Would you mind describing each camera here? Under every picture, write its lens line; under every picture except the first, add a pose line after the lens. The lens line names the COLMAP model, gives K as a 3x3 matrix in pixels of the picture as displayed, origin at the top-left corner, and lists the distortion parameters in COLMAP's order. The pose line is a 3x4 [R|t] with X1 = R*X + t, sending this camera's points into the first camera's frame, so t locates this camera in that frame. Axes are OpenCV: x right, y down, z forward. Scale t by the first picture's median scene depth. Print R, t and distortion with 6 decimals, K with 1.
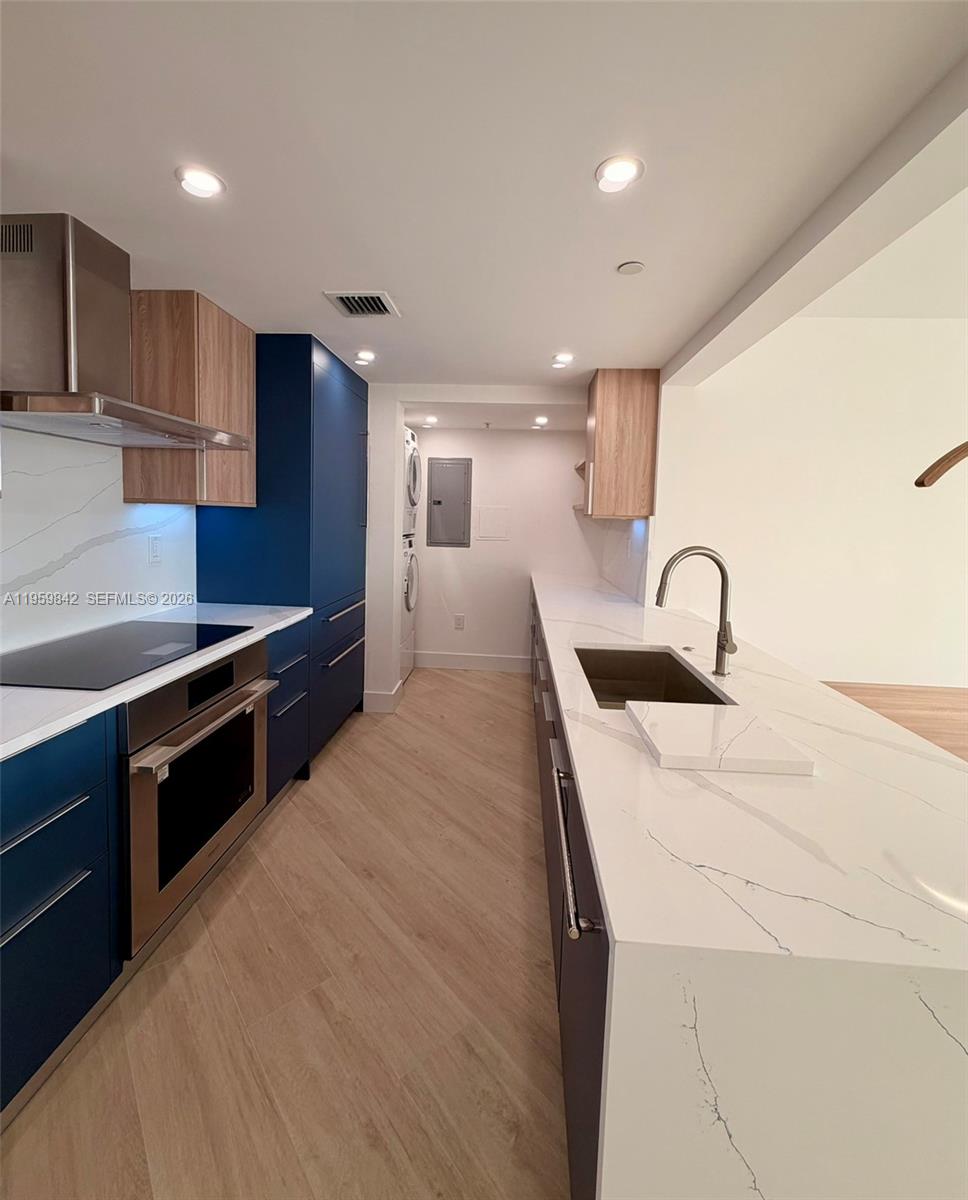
lens RADIAL K [[532.5, 0, 485.4], [0, 532.5, 550.6], [0, 0, 1]] dist [0.005529, -0.000320]
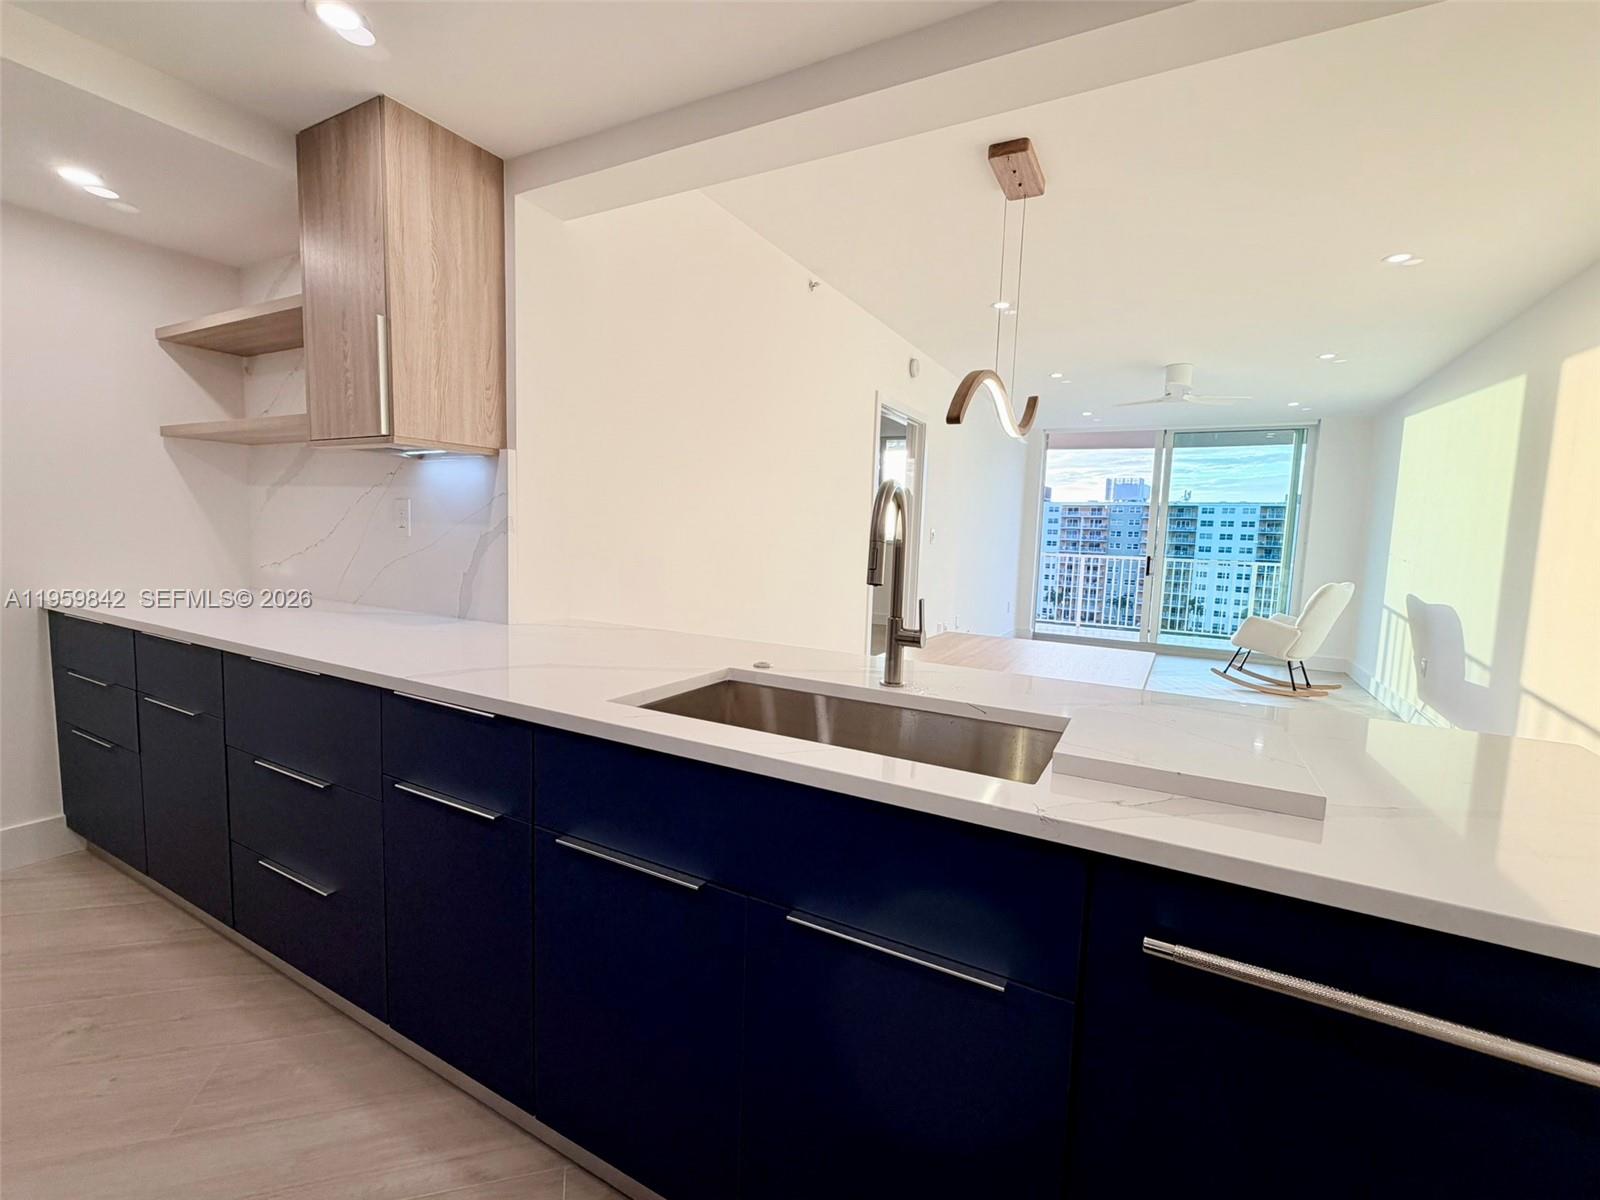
lens RADIAL K [[711.7, 0, 796.5], [0, 711.7, 599.8], [0, 0, 1]] dist [0.002673, 0.000406]
pose [[0.421759, -0.103727, 0.900755, -0.293522], [0.041497, 0.994602, 0.095104, 0.037219], [-0.905758, -0.002732, 0.423786, 0.607682]]
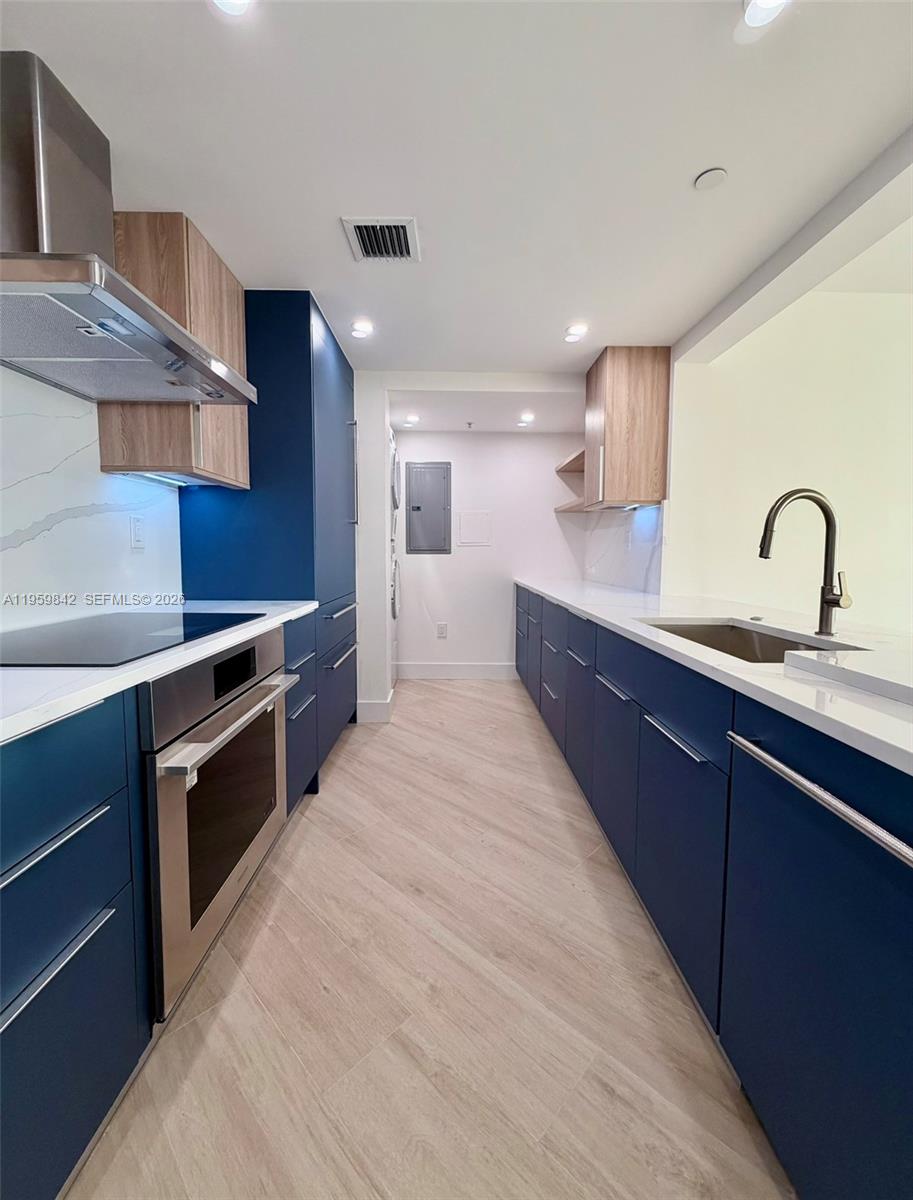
lens RADIAL K [[497.9, 0, 456.3], [0, 497.9, 589.3], [0, 0, 1]] dist [-0.000213, 0.000987]
pose [[0.996195, -0.030362, 0.081688, -0.195857], [0.029891, 0.999529, 0.006979, 0.107621], [-0.081861, -0.004510, 0.996634, 0.179479]]
